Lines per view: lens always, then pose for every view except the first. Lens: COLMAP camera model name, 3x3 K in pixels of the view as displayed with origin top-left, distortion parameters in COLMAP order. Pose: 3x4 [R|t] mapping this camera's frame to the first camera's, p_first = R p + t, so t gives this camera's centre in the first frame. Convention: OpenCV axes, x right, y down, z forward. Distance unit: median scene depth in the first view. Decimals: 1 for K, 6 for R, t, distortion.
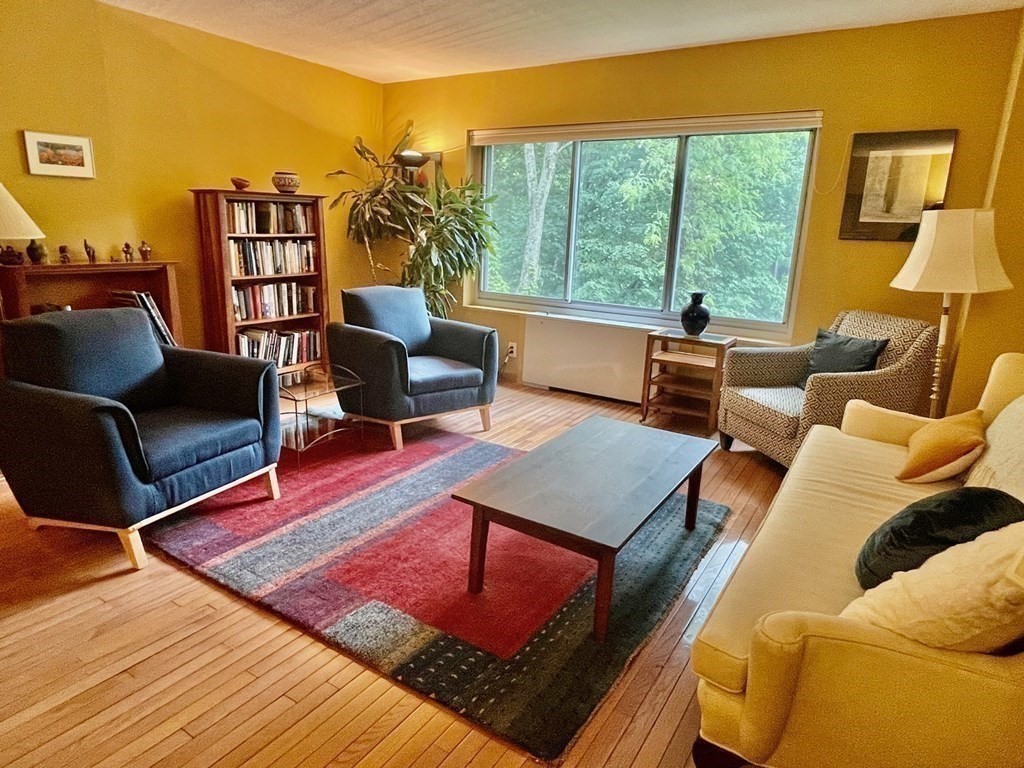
lens RADIAL K [[613.0, 0, 512.0], [0, 613.0, 384.0], [0, 0, 1]] dist [-0.001105, -0.000091]
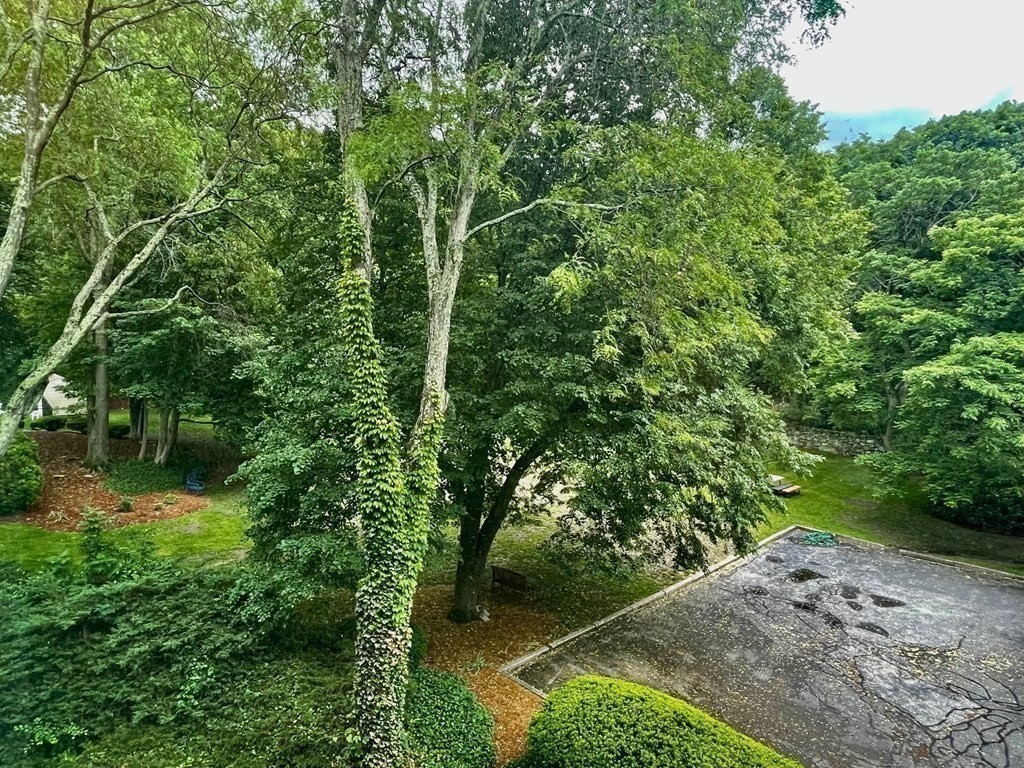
lens RADIAL K [[613.0, 0, 512.0], [0, 613.0, 384.0], [0, 0, 1]] dist [-0.001105, -0.000091]
pose [[0.993796, -0.033606, 0.106017, 0.043364], [0.050891, 0.985011, -0.164813, -0.073874], [-0.098889, 0.169186, 0.980611, 0.274334]]
